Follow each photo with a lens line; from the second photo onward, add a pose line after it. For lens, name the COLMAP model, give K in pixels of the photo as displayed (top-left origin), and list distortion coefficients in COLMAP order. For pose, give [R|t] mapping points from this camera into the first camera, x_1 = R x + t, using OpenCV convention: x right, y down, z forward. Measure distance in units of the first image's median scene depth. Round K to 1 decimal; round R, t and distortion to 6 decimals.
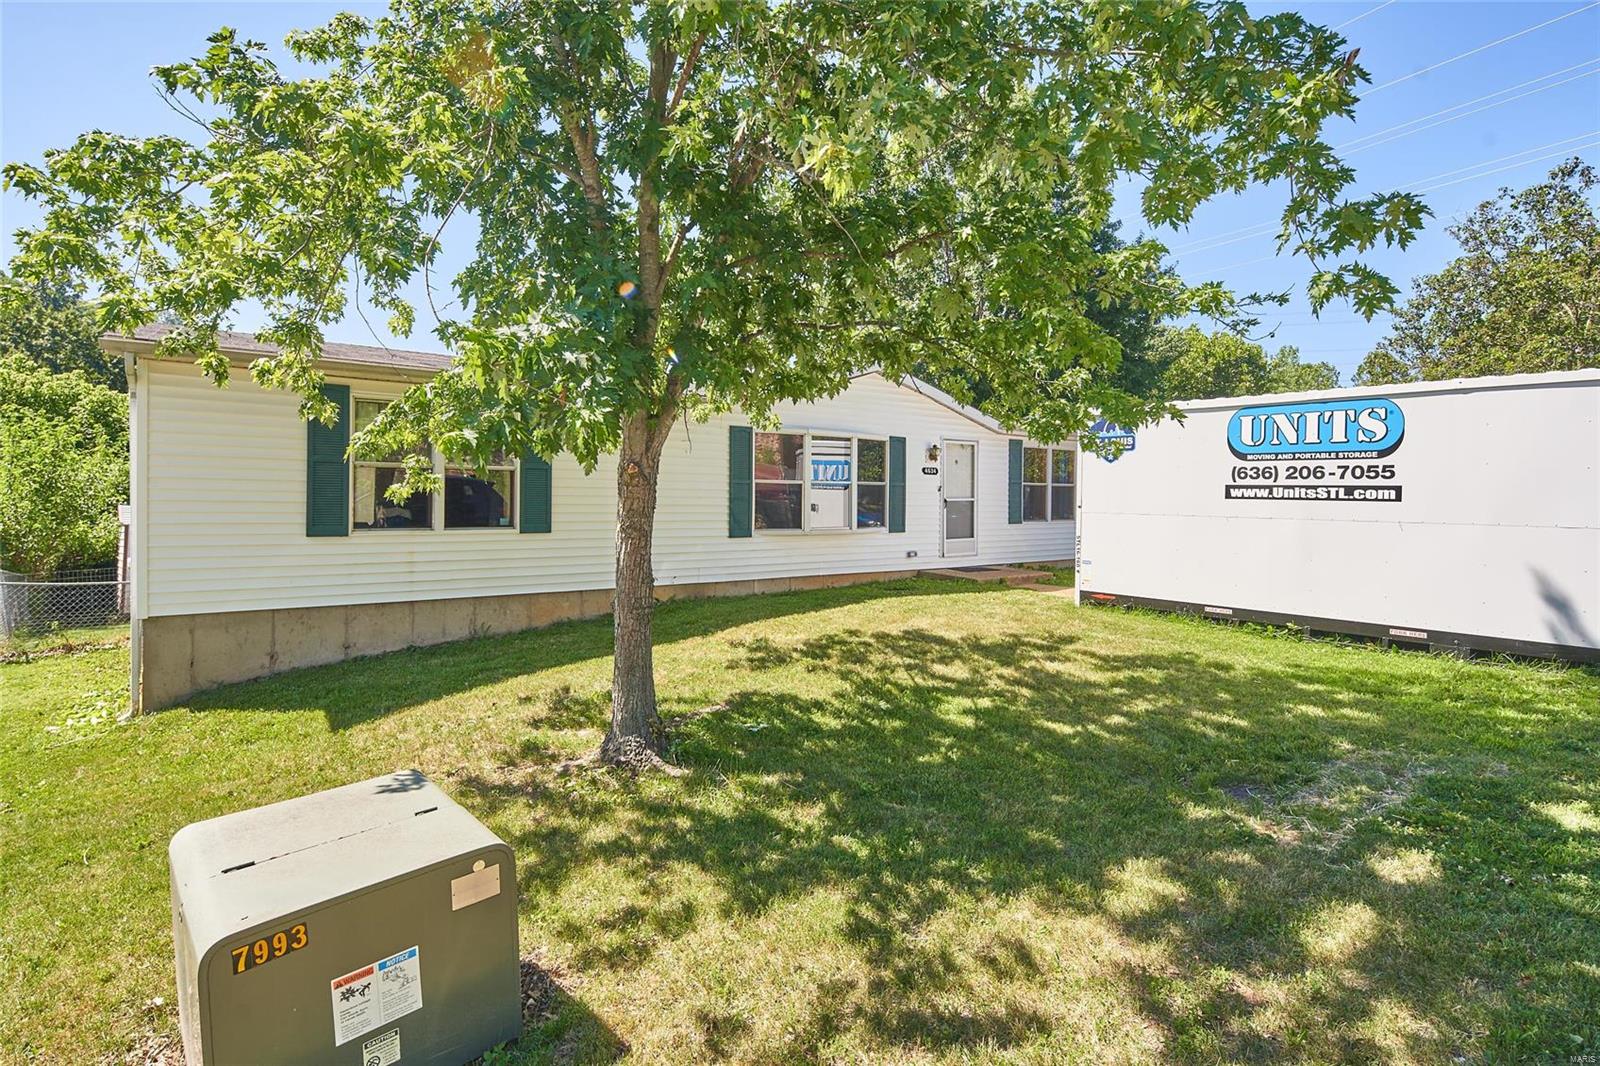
lens RADIAL K [[647.7, 0, 737.1], [0, 647.7, 510.1], [0, 0, 1]] dist [-0.000237, -0.000051]
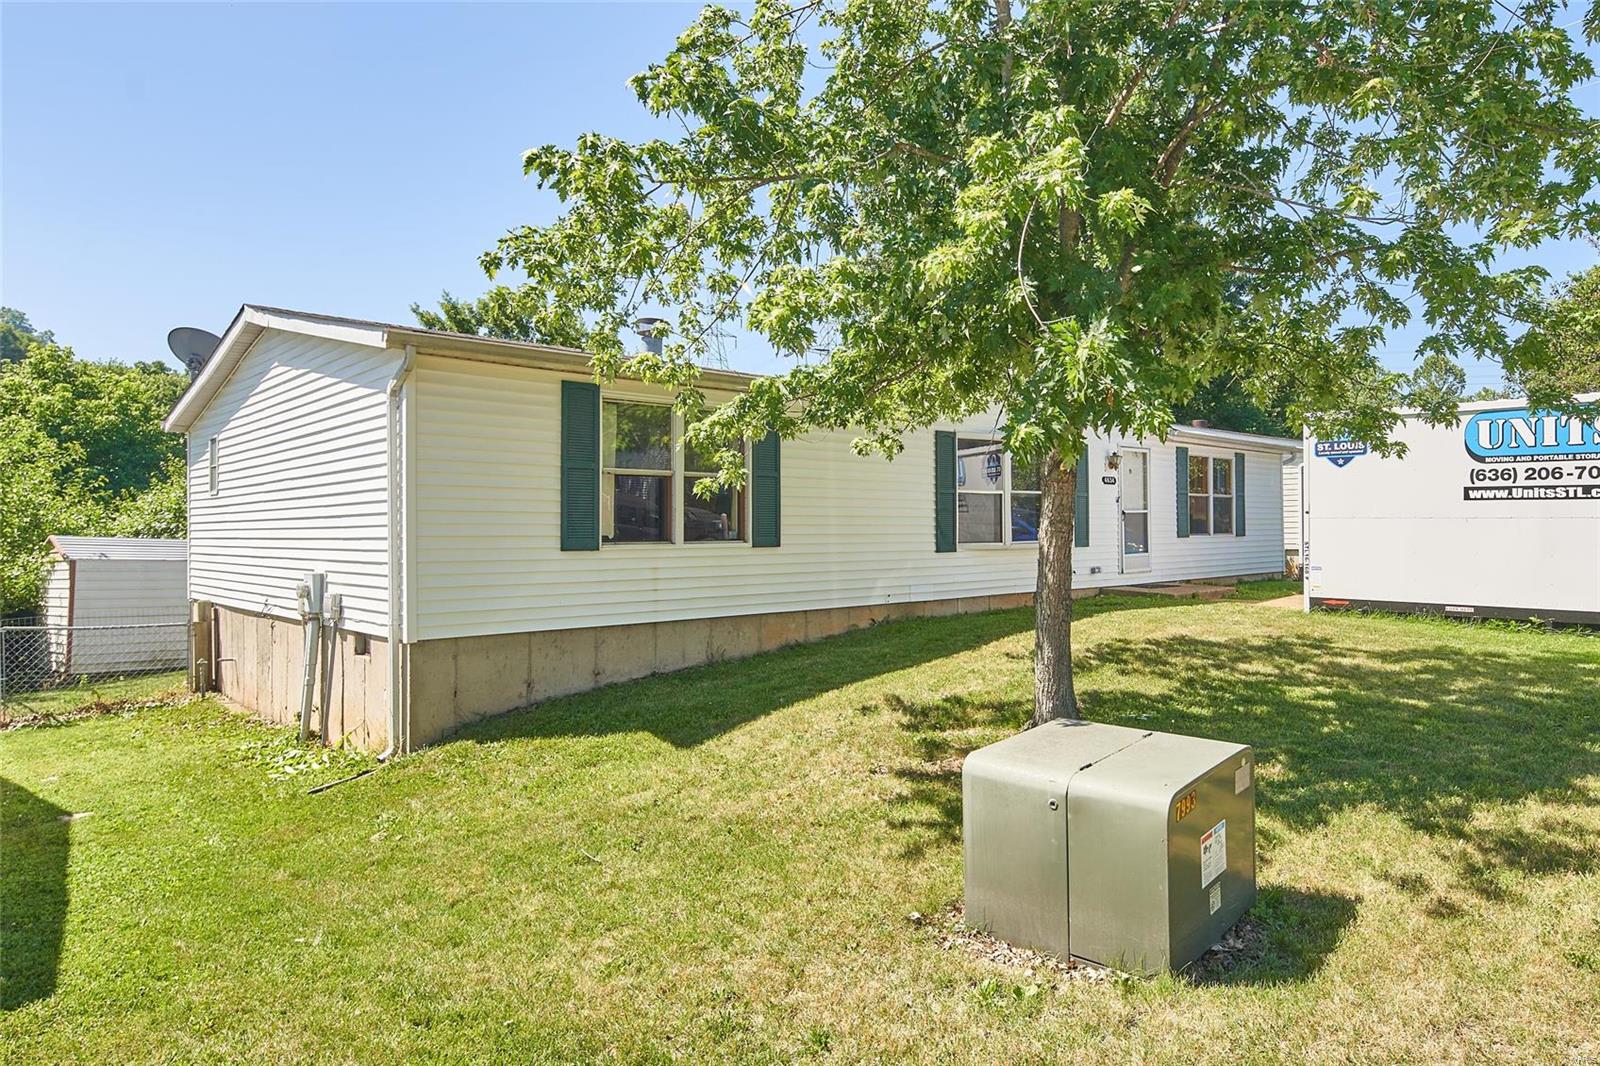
lens RADIAL K [[806.1, 0, 802.4], [0, 806.1, 531.6], [0, 0, 1]] dist [0.006095, -0.005385]
pose [[0.992807, -0.013965, 0.118912, -0.456442], [0.015324, 0.999827, -0.010526, 0.030415], [-0.118744, 0.012272, 0.992849, -0.154438]]
